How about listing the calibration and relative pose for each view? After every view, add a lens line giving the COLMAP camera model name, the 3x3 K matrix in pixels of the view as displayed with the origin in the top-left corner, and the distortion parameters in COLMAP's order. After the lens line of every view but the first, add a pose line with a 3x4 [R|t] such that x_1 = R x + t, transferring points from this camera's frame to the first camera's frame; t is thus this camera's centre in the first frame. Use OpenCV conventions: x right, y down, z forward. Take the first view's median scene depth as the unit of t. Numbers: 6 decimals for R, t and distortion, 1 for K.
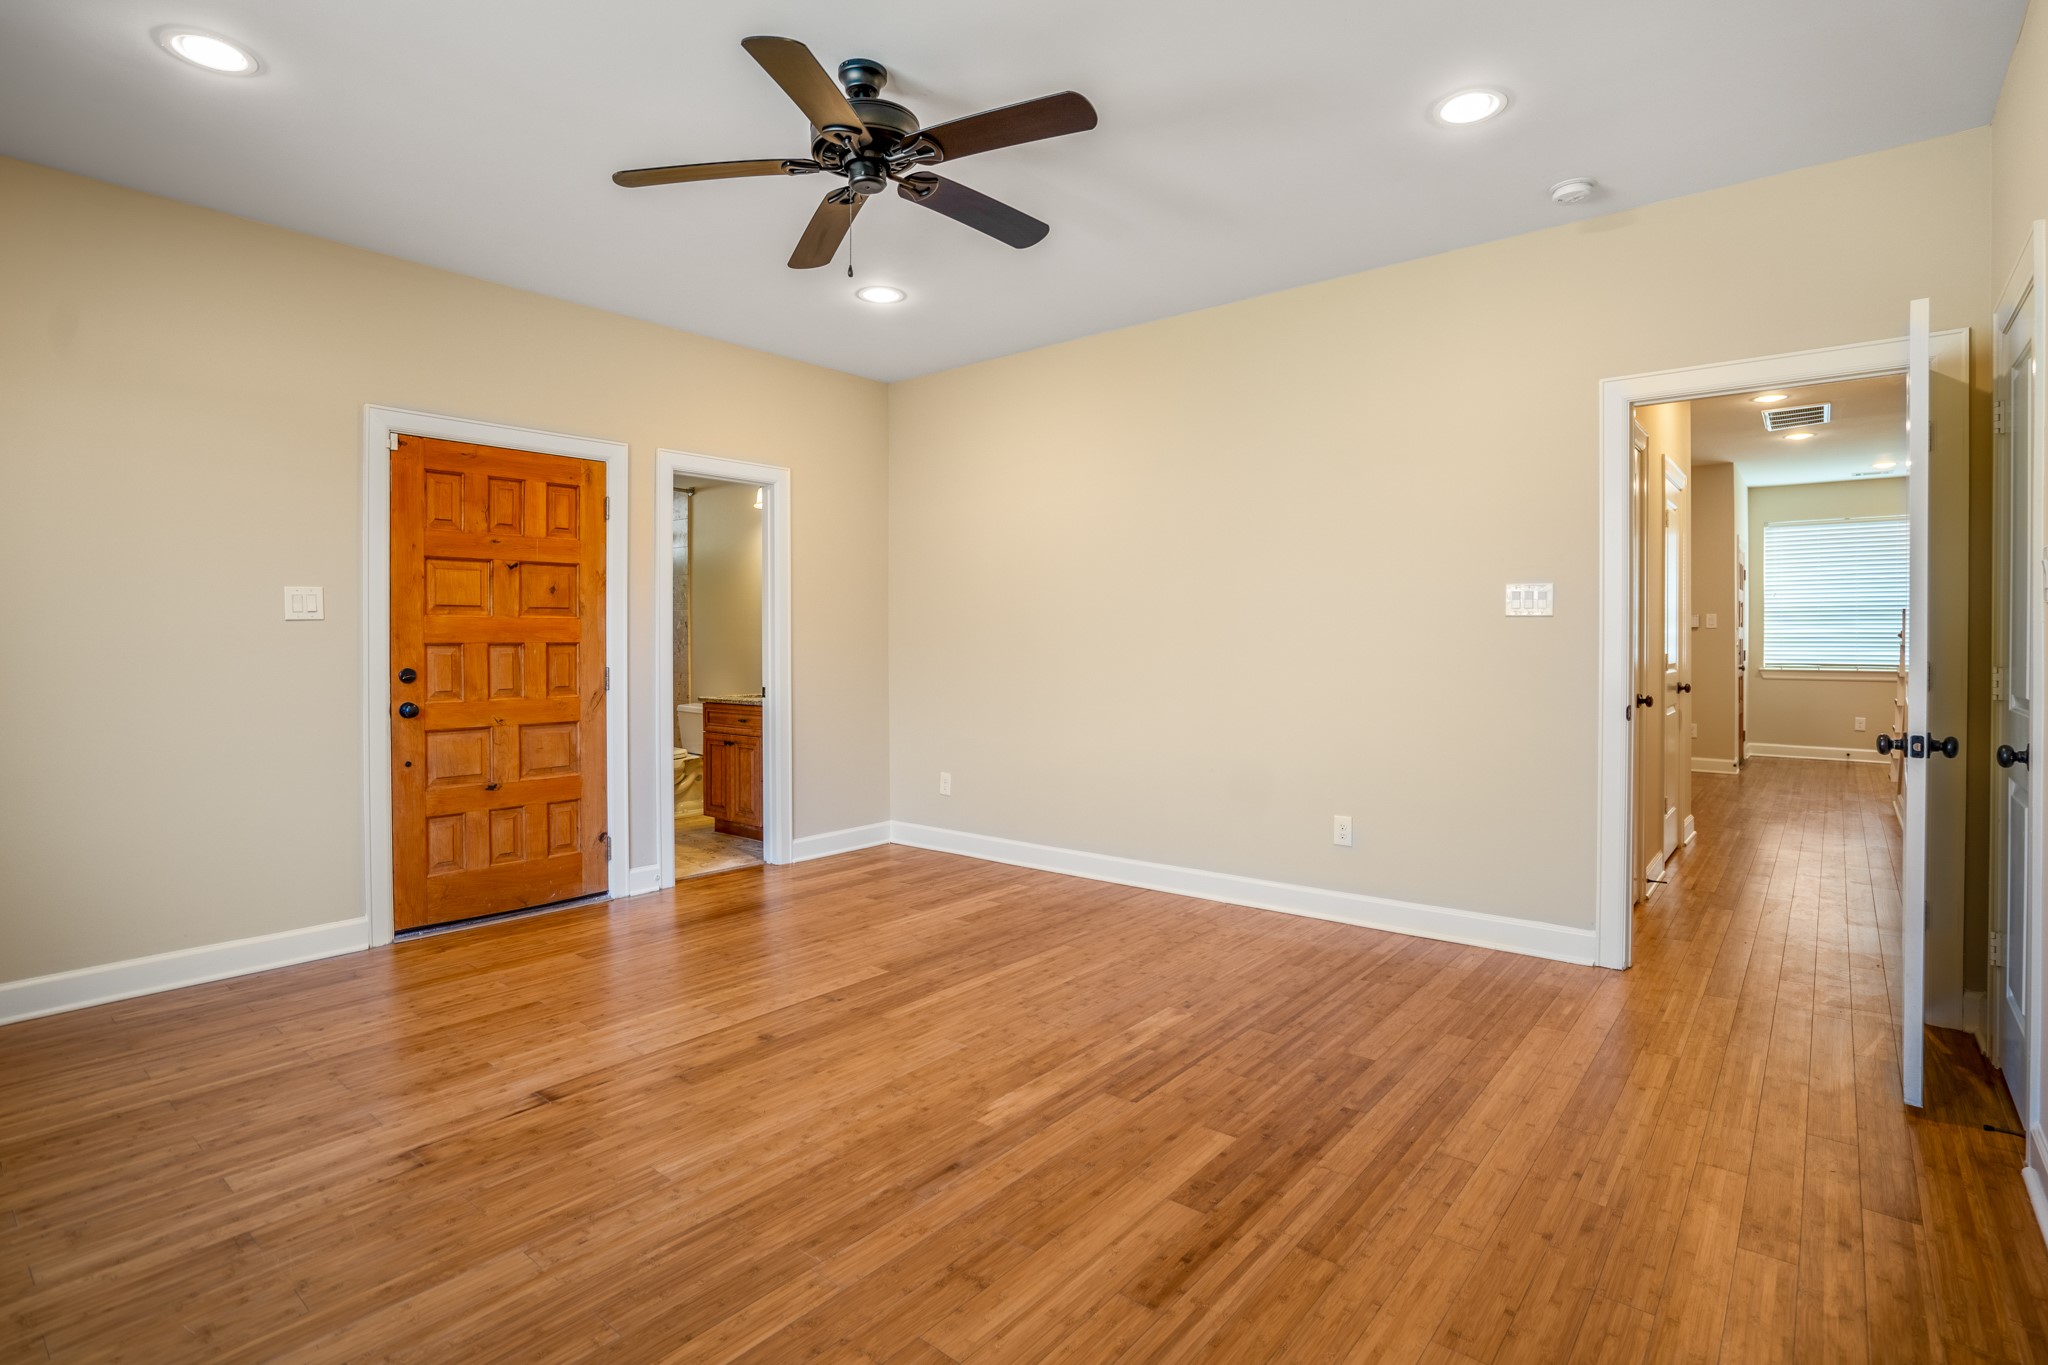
lens RADIAL K [[988.5, 0, 1006.9], [0, 988.5, 651.1], [0, 0, 1]] dist [-0.016085, 0.004339]
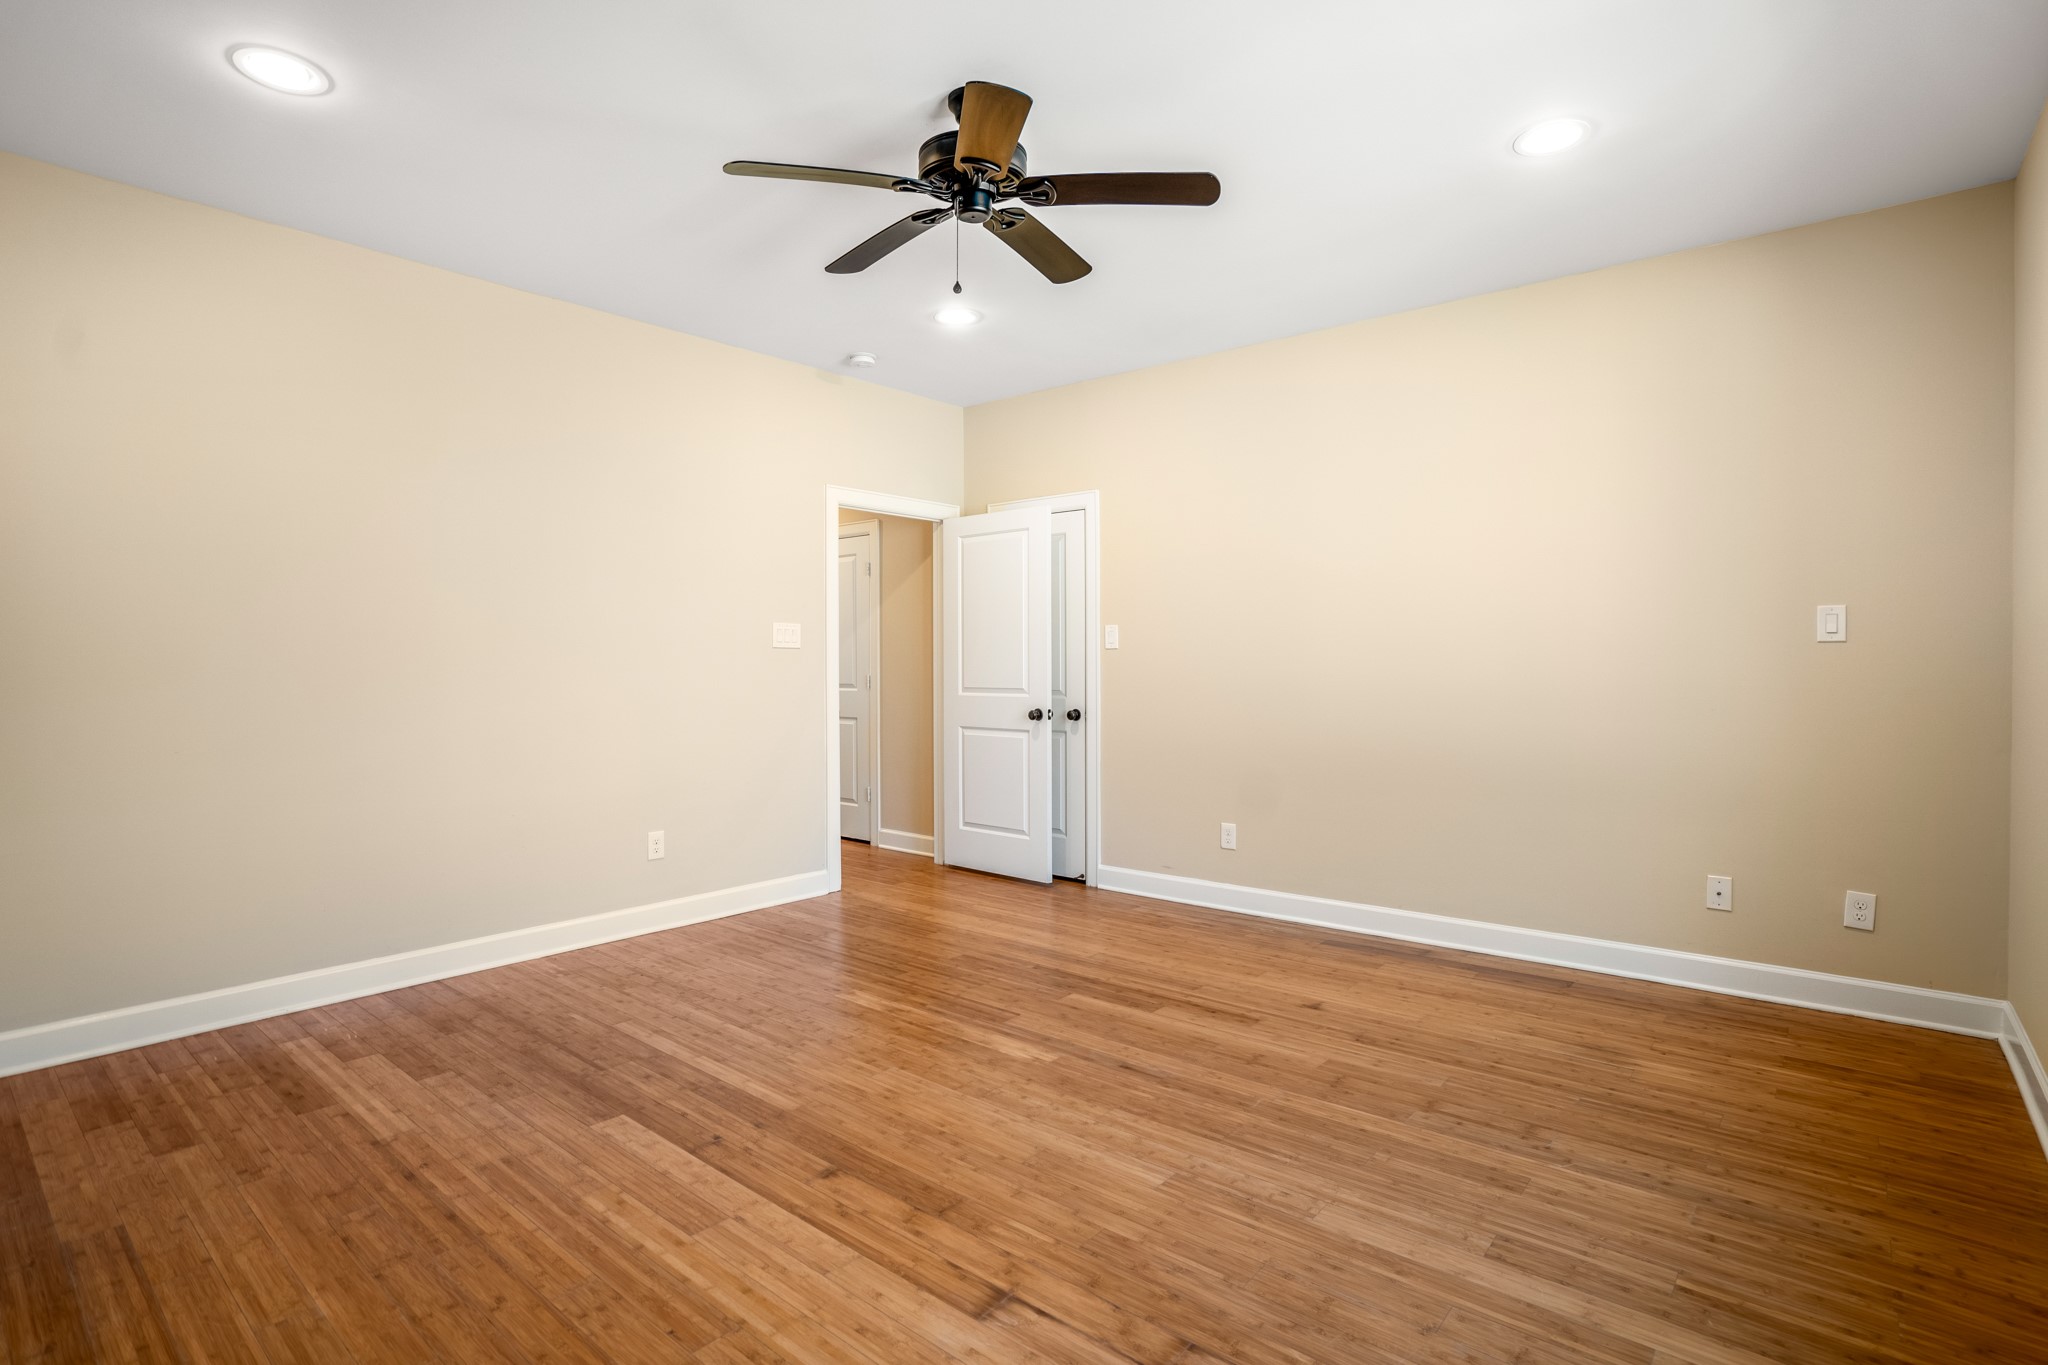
lens RADIAL K [[988.5, 0, 1020.6], [0, 988.5, 681.9], [0, 0, 1]] dist [-0.016085, 0.004339]
pose [[-0.003883, -0.005099, 0.999979, -1.169615], [0.001931, 0.999985, 0.005107, 0.000269], [-0.999991, 0.001951, -0.003873, 0.974726]]
